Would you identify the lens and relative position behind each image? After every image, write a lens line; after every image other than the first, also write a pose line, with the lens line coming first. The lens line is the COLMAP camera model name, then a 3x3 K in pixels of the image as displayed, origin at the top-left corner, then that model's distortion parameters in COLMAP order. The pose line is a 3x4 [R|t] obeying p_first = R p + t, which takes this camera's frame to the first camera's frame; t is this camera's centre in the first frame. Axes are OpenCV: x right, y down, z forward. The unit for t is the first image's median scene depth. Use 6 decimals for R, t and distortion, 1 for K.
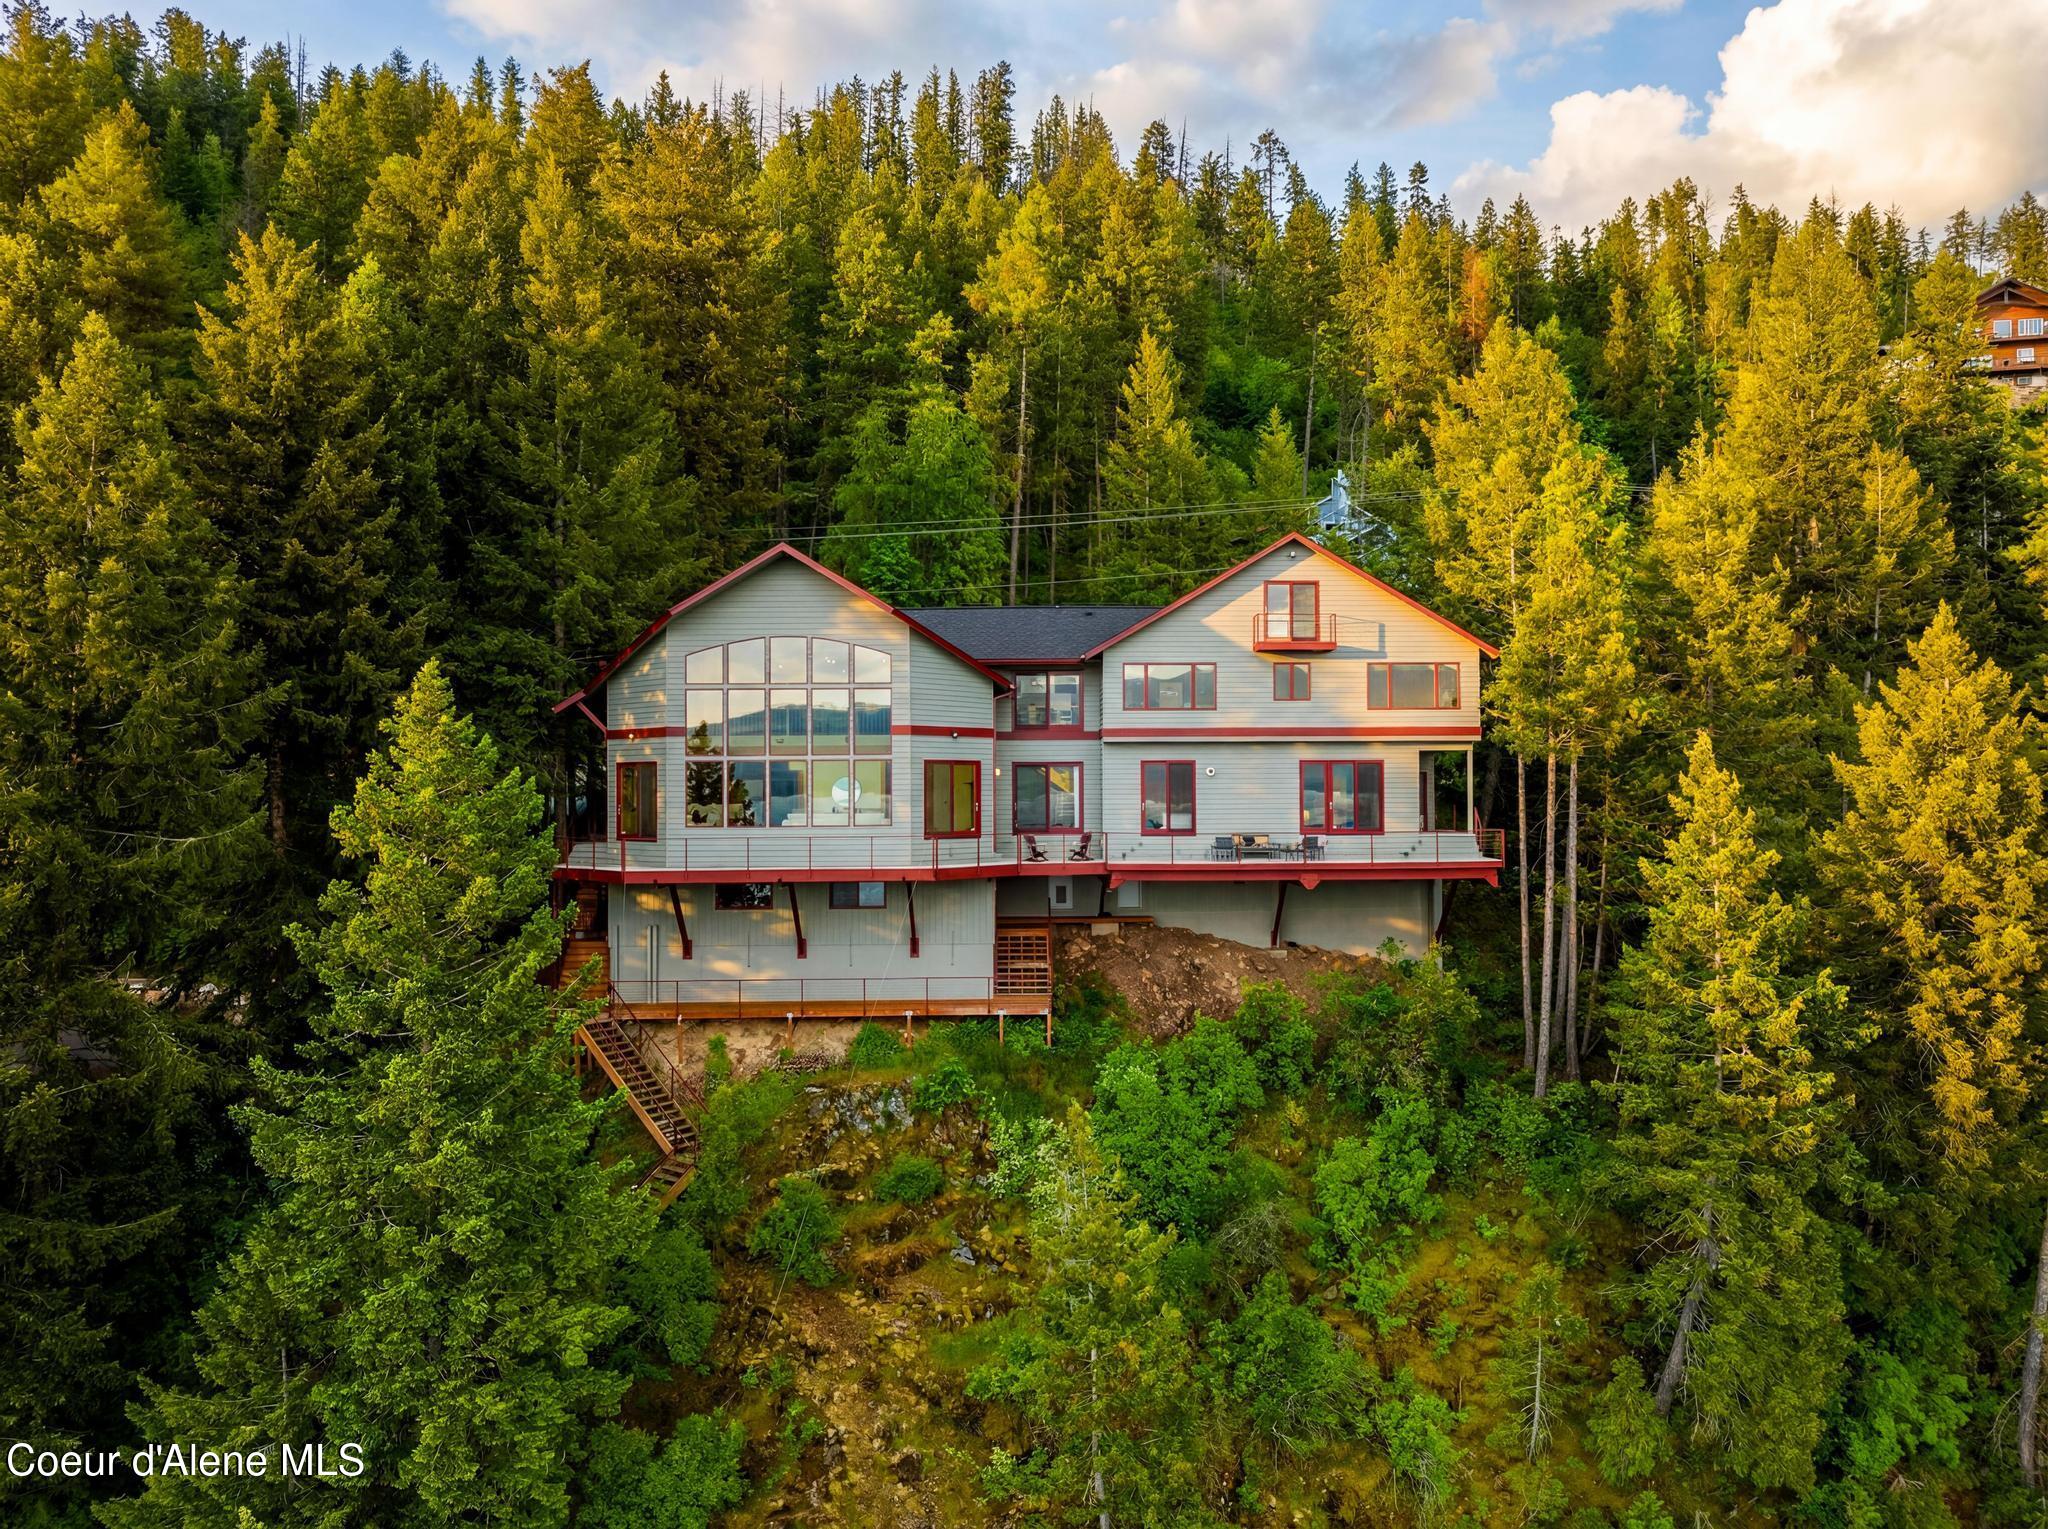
lens RADIAL K [[1493.2, 0, 1056.8], [0, 1493.2, 759.1], [0, 0, 1]] dist [-0.038592, -0.002835]
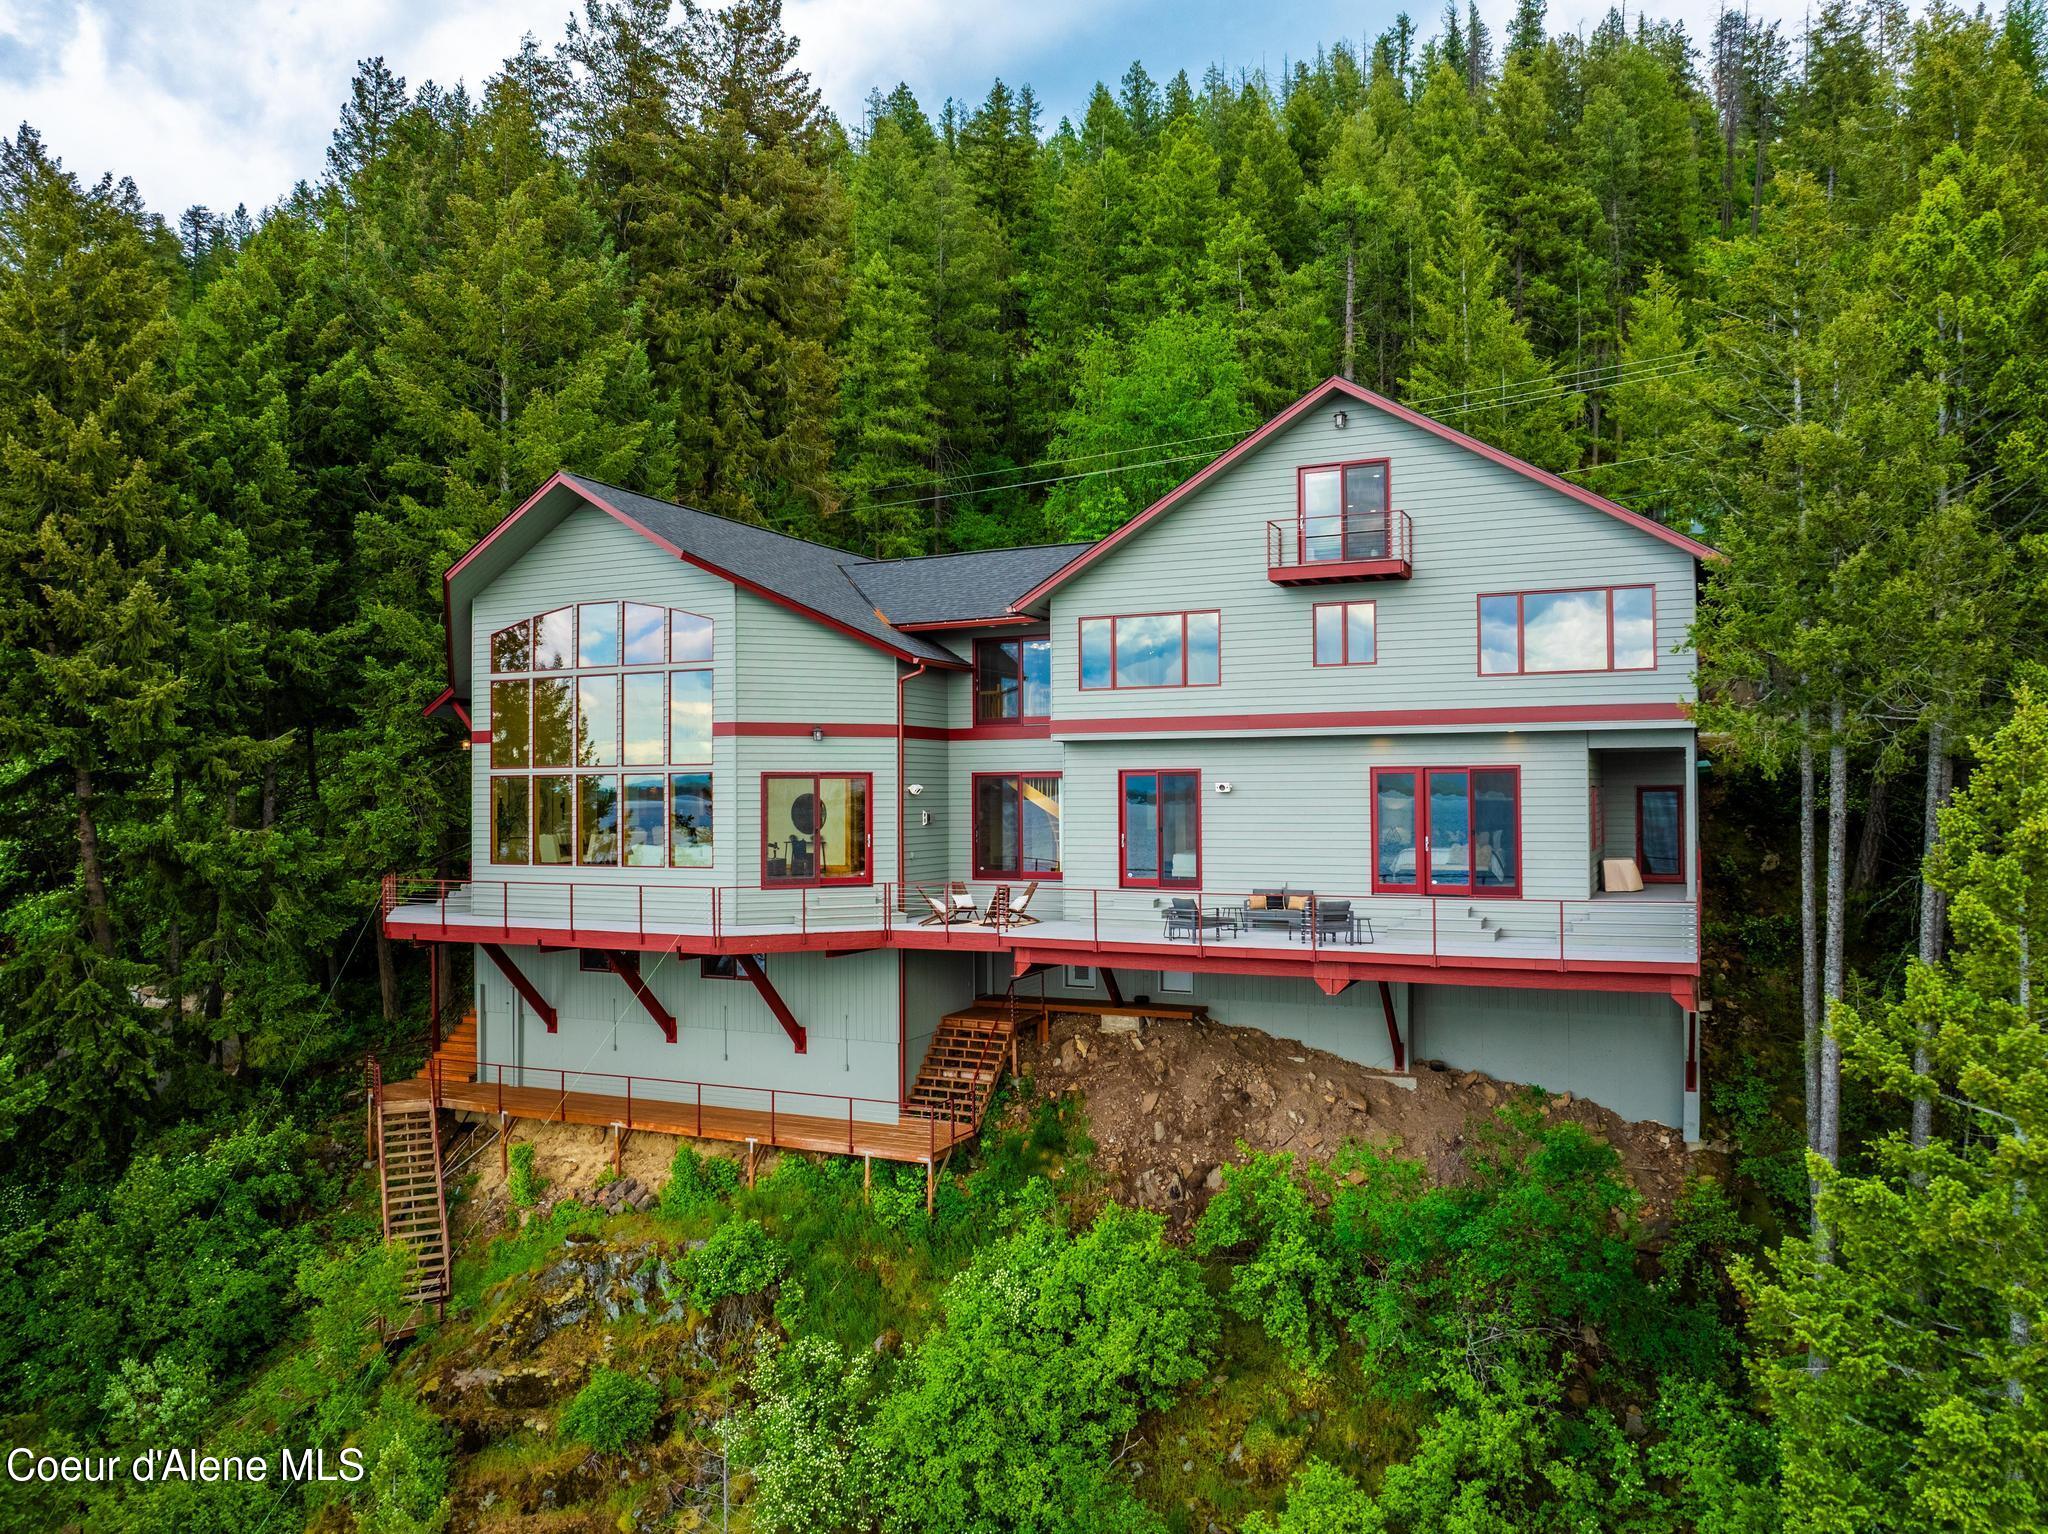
lens RADIAL K [[1443.4, 0, 1031.0], [0, 1443.4, 761.9], [0, 0, 1]] dist [-0.038057, 0.001408]
pose [[0.899089, -0.008545, -0.437683, 0.293916], [0.009777, 0.999952, 0.000560, -0.003116], [0.437657, -0.004783, 0.899129, 0.436406]]
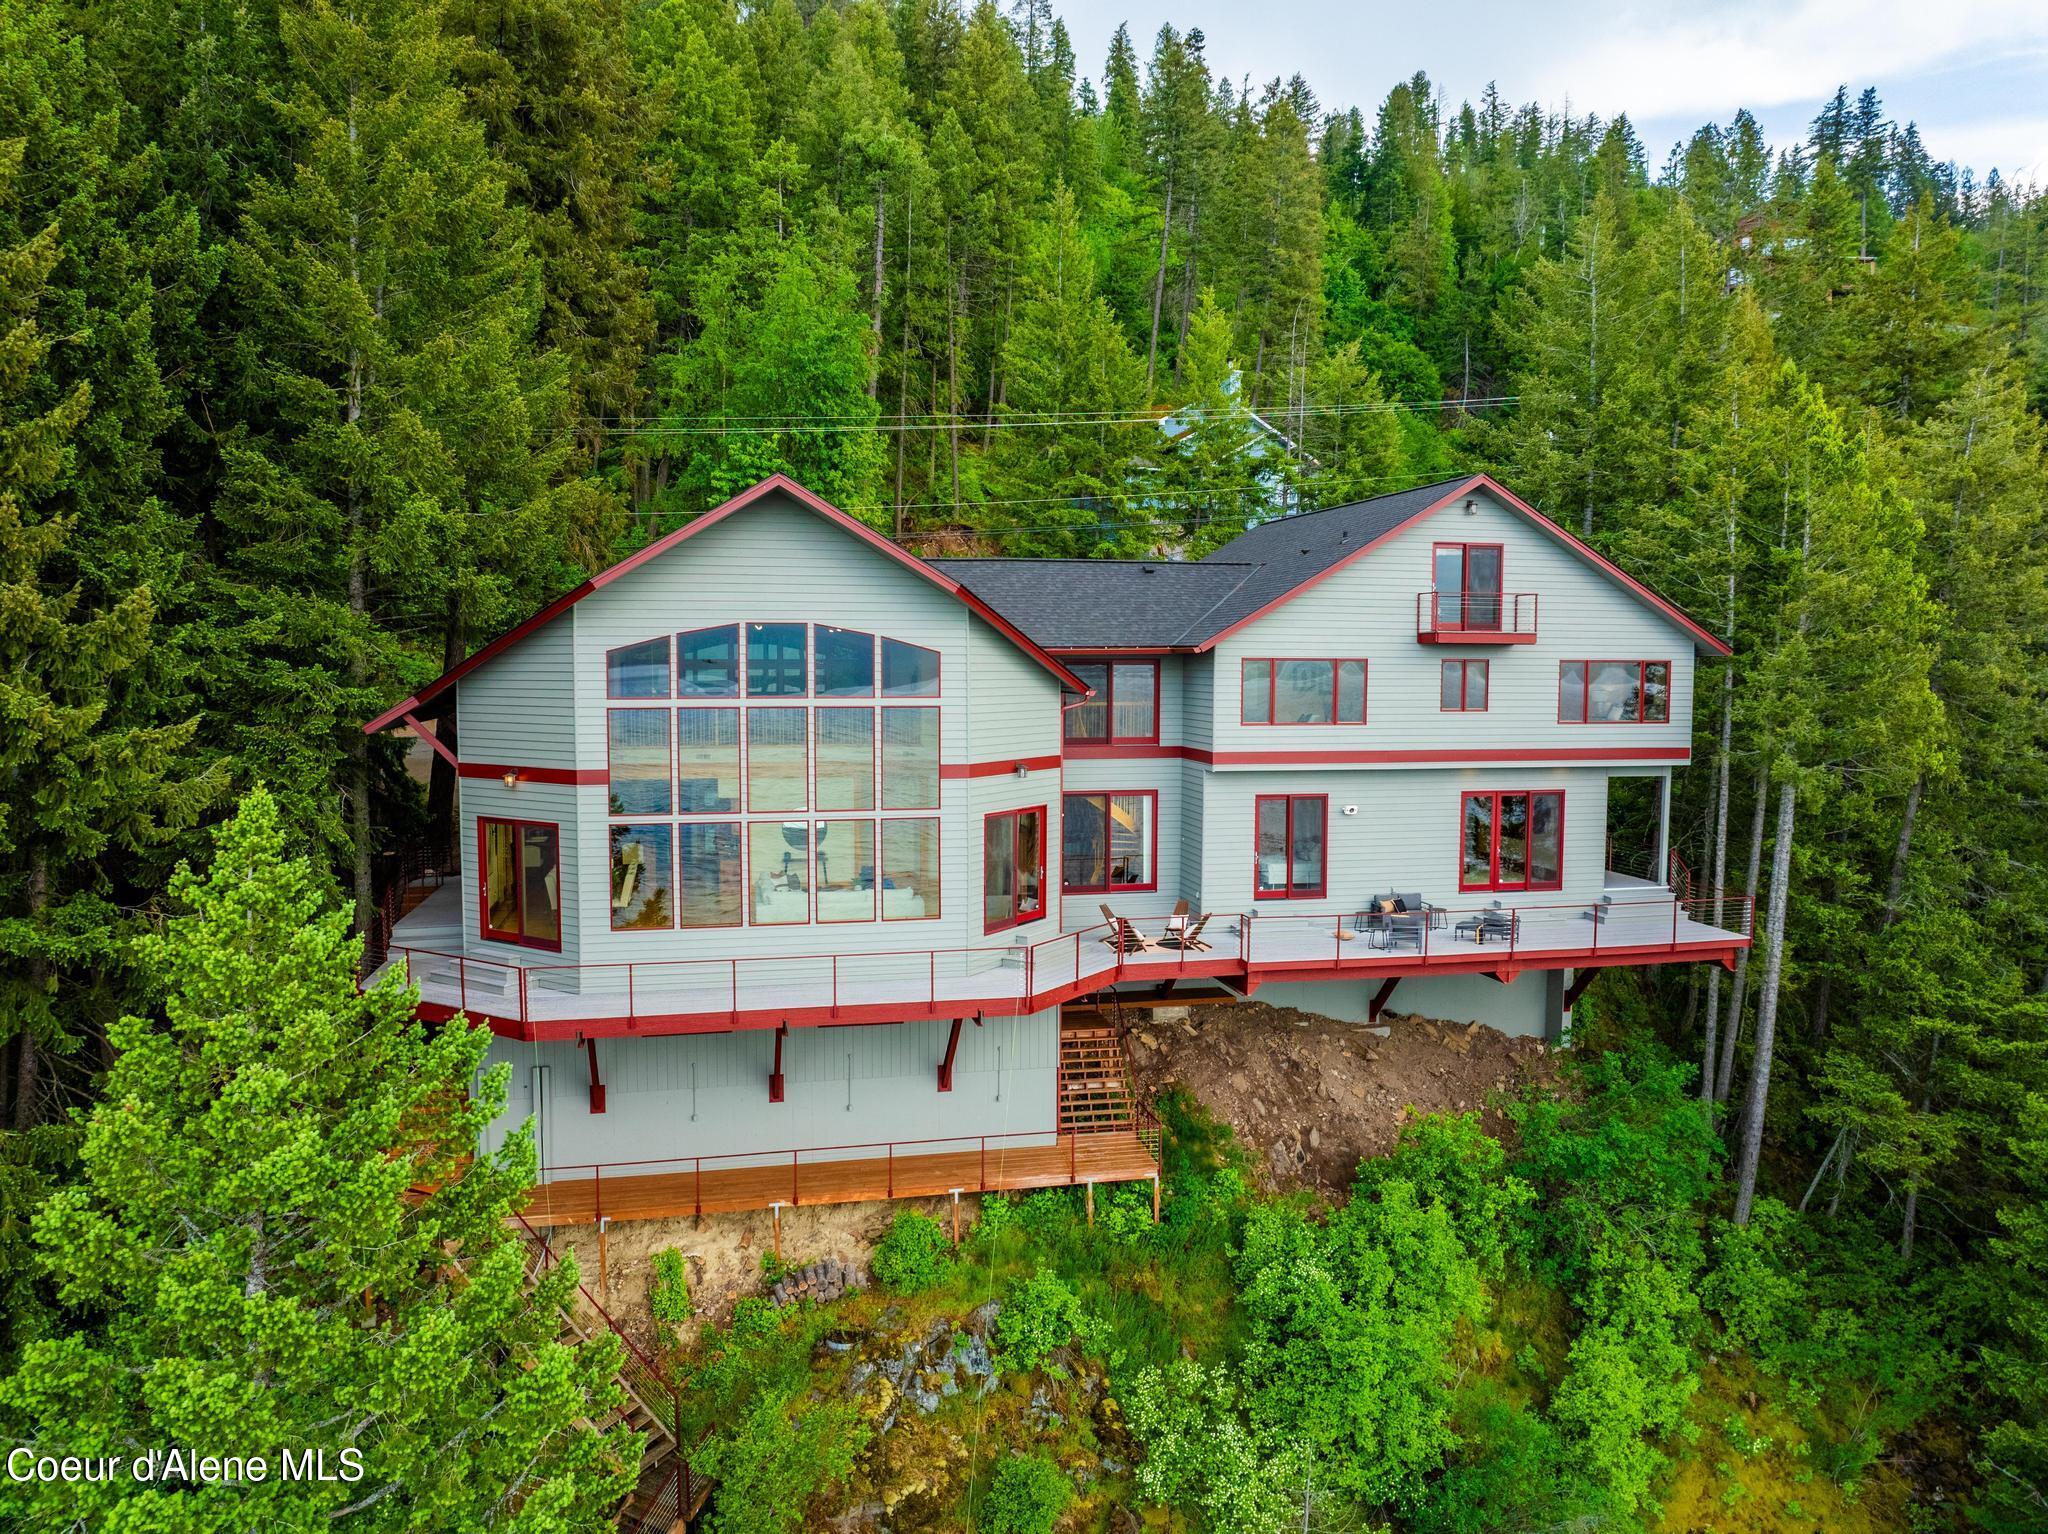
lens RADIAL K [[1456.2, 0, 1030.5], [0, 1456.2, 741.7], [0, 0, 1]] dist [-0.036709, -0.000299]
pose [[0.979609, -0.001963, 0.200903, -0.186786], [-0.013726, 0.996962, 0.076670, -0.075637], [-0.200443, -0.077864, 0.976606, 0.356344]]
